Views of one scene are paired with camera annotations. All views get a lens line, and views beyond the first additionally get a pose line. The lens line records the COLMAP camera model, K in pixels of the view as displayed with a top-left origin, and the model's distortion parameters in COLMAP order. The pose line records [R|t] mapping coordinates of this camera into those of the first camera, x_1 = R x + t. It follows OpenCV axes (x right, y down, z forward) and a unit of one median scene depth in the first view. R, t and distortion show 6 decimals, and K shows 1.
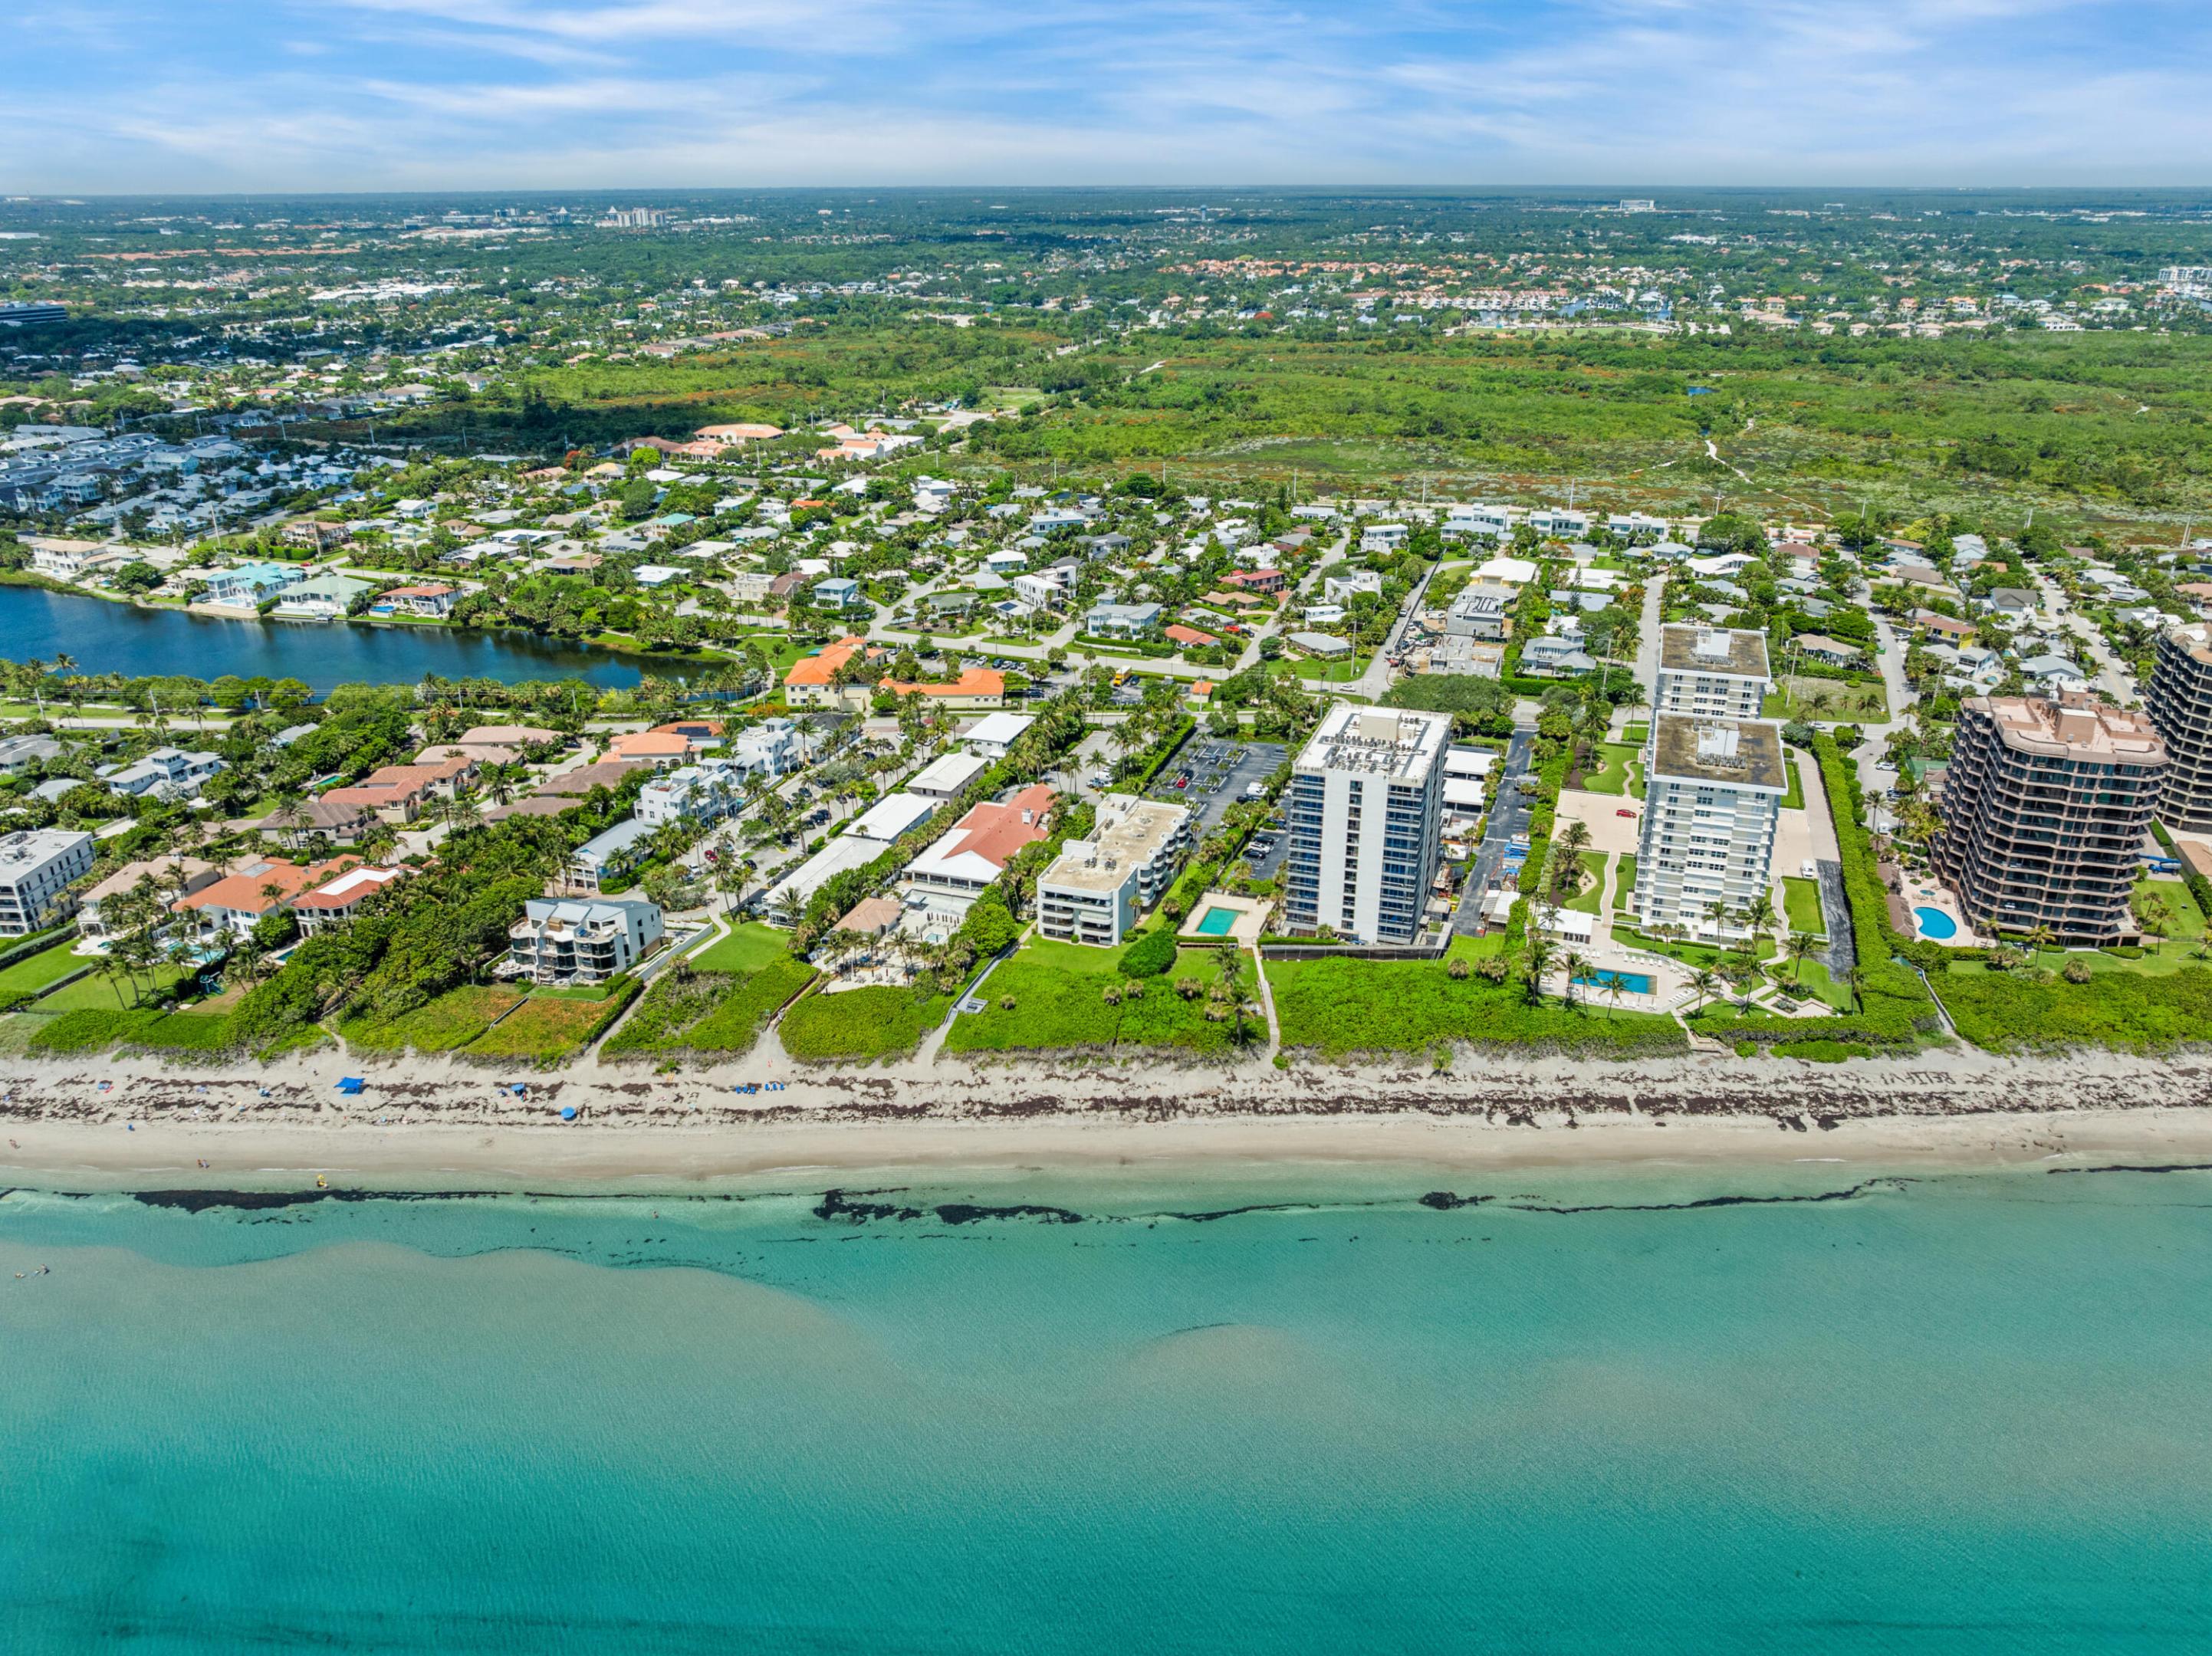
lens RADIAL K [[1561.8, 0, 1106.0], [0, 1561.8, 828.0], [0, 0, 1]] dist [-0.051864, 0.002900]
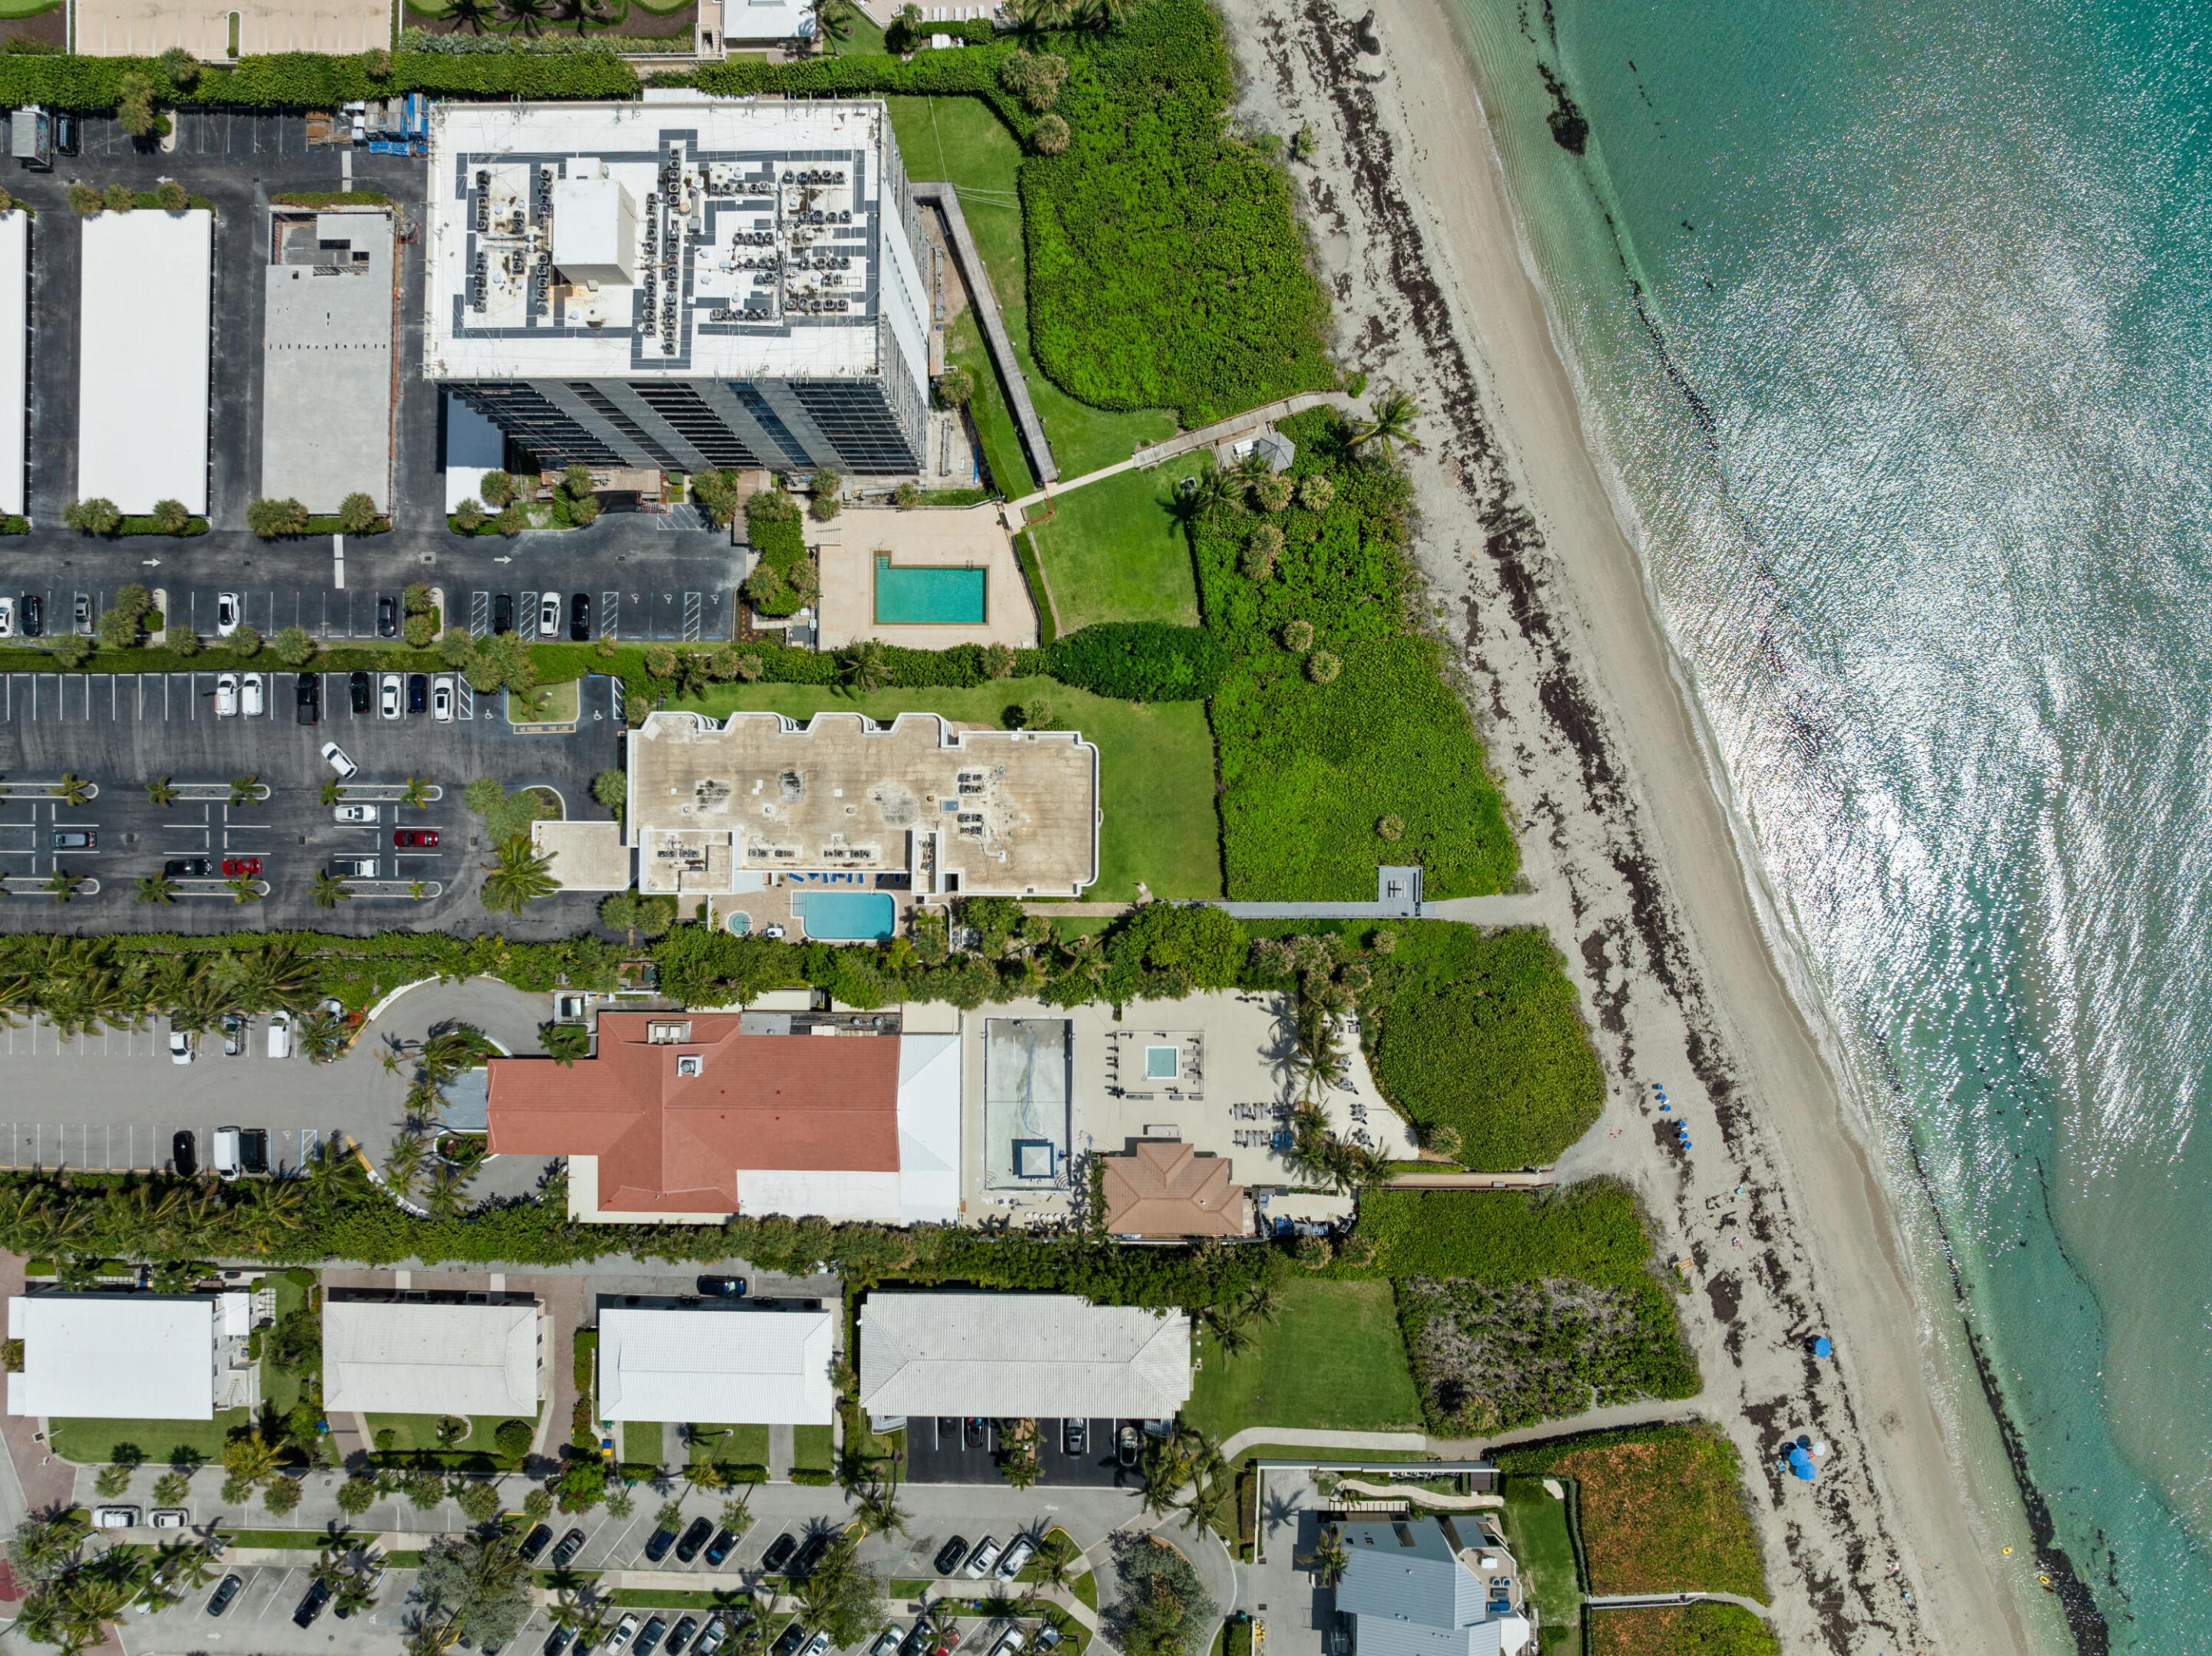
lens RADIAL K [[1561.8, 0, 1106.0], [0, 1561.8, 828.0], [0, 0, 1]] dist [-0.051864, 0.002900]
pose [[-0.320034, -0.947308, 0.013623, -0.038851], [0.373594, -0.112974, 0.920687, -0.517497], [-0.870635, 0.299741, 0.390064, 0.924776]]
